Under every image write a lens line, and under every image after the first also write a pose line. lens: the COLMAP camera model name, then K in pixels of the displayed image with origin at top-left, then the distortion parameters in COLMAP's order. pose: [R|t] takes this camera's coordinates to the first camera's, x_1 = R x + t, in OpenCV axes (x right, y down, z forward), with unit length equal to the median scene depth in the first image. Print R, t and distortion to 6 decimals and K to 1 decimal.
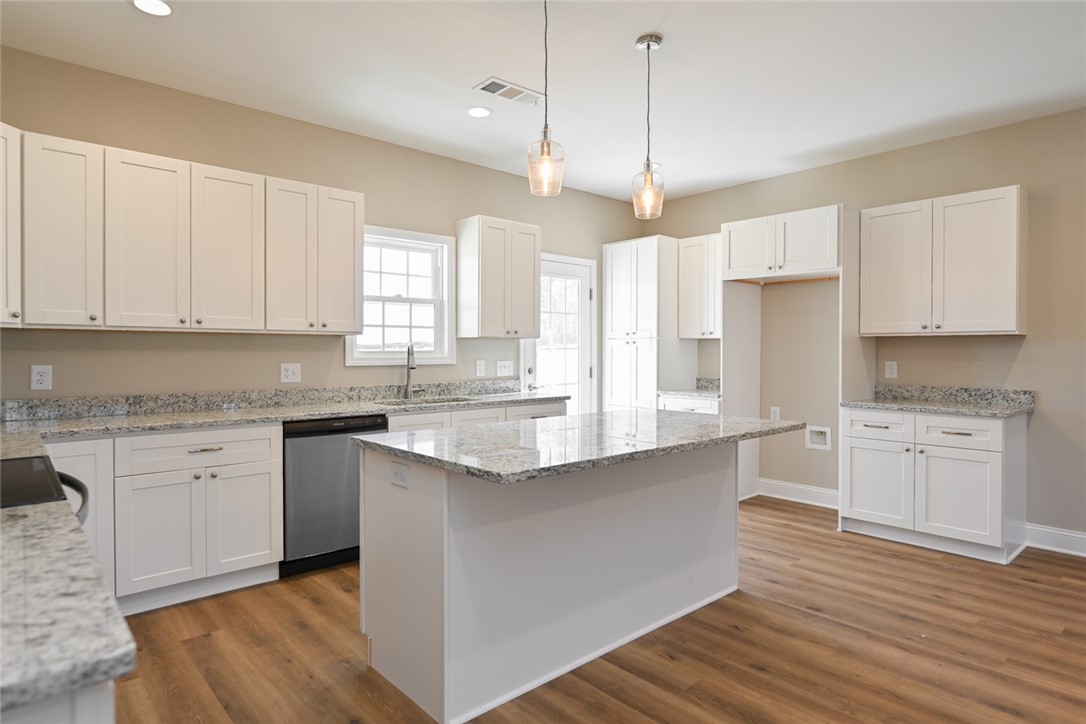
lens RADIAL K [[608.5, 0, 541.4], [0, 608.5, 355.7], [0, 0, 1]] dist [-0.000710, -0.000466]
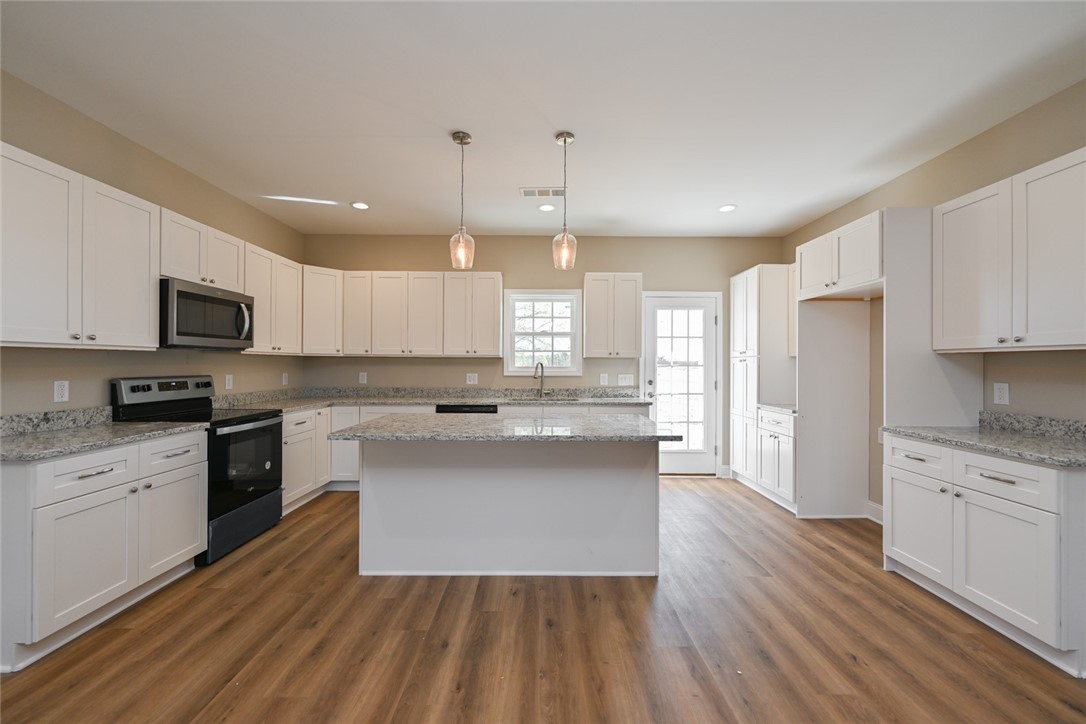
lens RADIAL K [[433.0, 0, 543.0], [0, 433.0, 362.0], [0, 0, 1]] dist [0.000280, -0.000041]
pose [[0.750234, -0.001165, -0.661171, 0.568552], [-0.009057, 0.999887, -0.012038, -0.007471], [0.661110, 0.015019, 0.750139, 0.191574]]
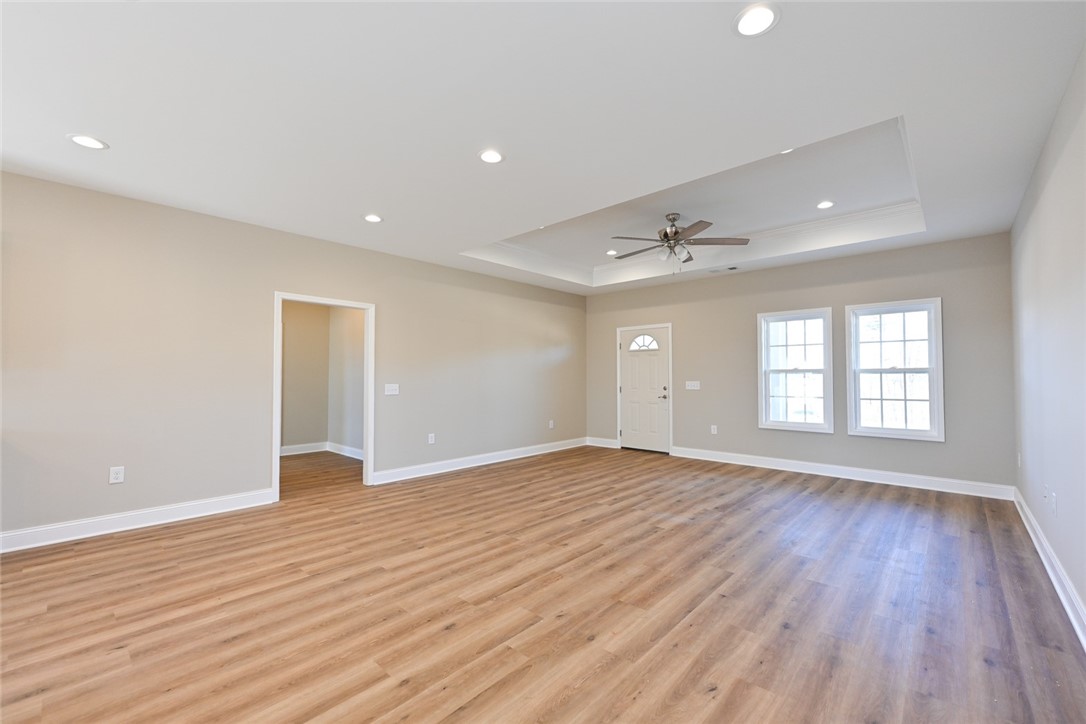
lens RADIAL K [[444.3, 0, 547.4], [0, 444.3, 364.7], [0, 0, 1]] dist [-0.001876, -0.000121]
pose [[-0.101677, 0.024953, 0.994504, -0.088530], [0.009781, 0.999662, -0.024083, -0.000366], [-0.994769, 0.007279, -0.101887, 0.066763]]
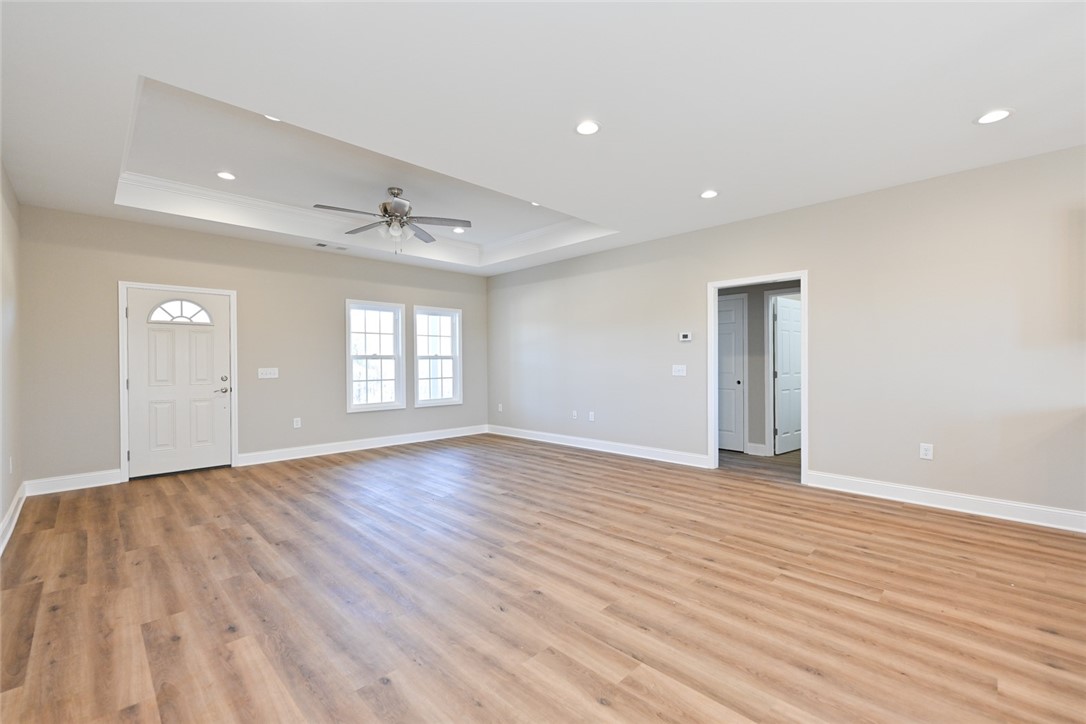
lens RADIAL K [[462.5, 0, 545.9], [0, 462.5, 363.3], [0, 0, 1]] dist [-0.001024, 0.000409]
pose [[-0.998453, 0.004430, -0.055427, 0.777736], [0.003747, 0.999916, 0.012423, -0.001927], [0.055478, 0.012196, -0.998385, 0.835233]]
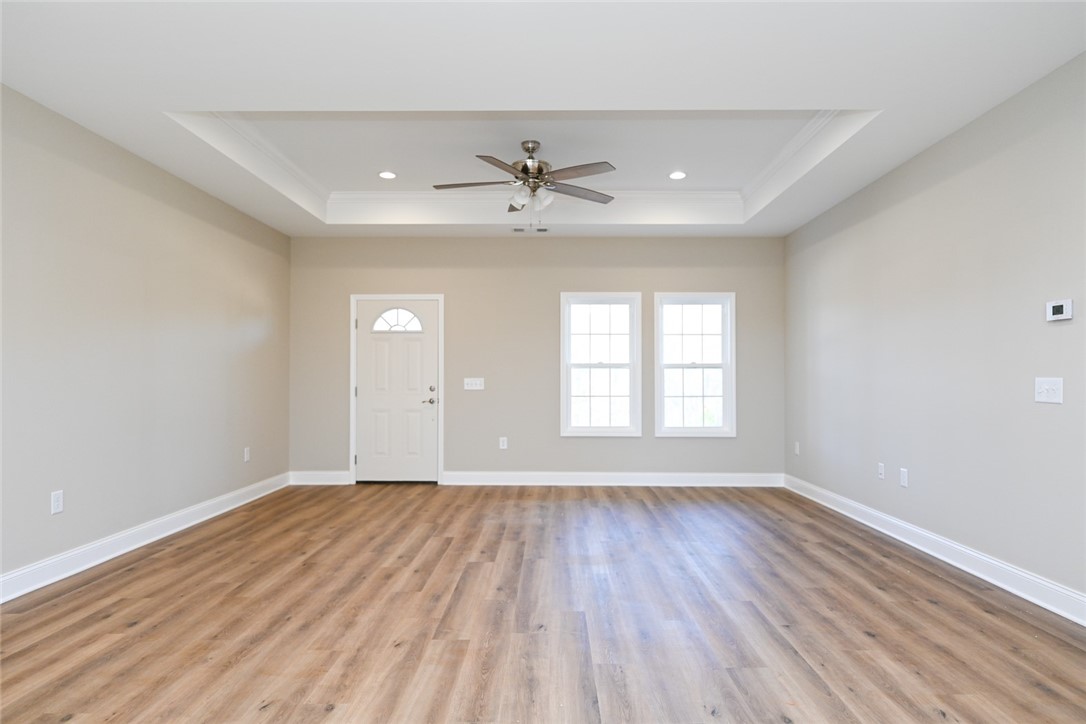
lens RADIAL K [[637.2, 0, 548.1], [0, 637.2, 369.8], [0, 0, 1]] dist [-0.001085, 0.000268]
pose [[-0.741332, 0.006163, 0.671110, 0.225138], [0.003766, 0.999980, -0.005024, 0.014257], [-0.671128, -0.001197, -0.741340, 0.509771]]
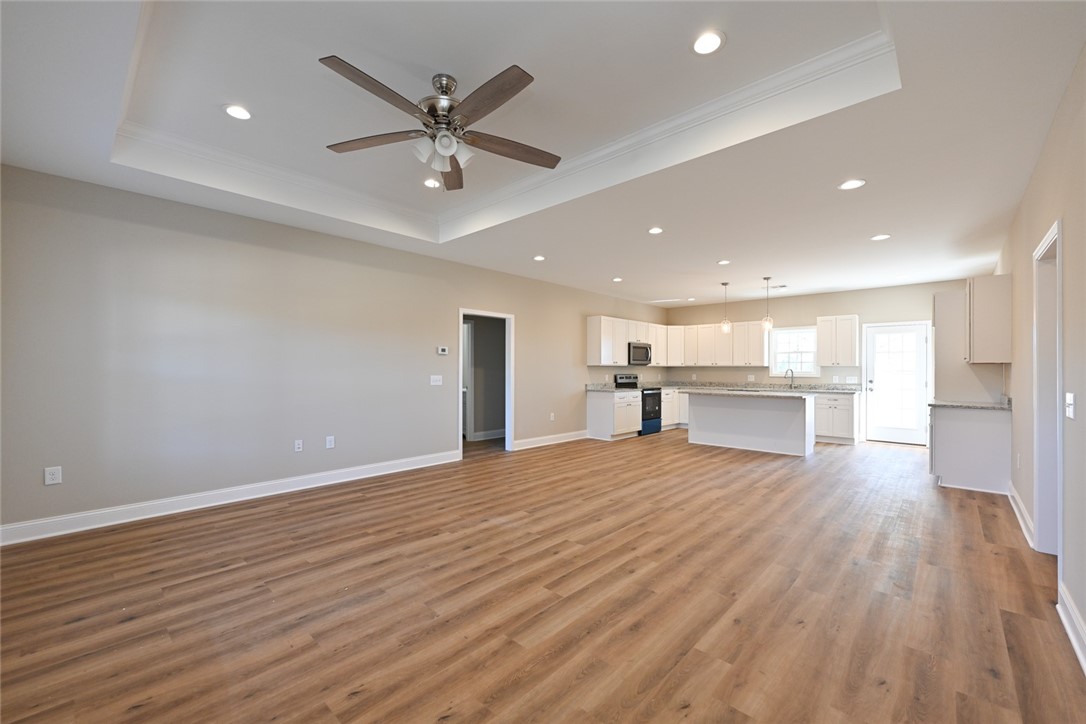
lens RADIAL K [[439.2, 0, 546.7], [0, 439.2, 366.0], [0, 0, 1]] dist [-0.000218, -0.000284]
pose [[0.099052, -0.009459, -0.995037, 1.799510], [-0.012135, 0.999869, -0.010713, 0.001815], [0.995008, 0.013136, 0.098925, -0.315911]]
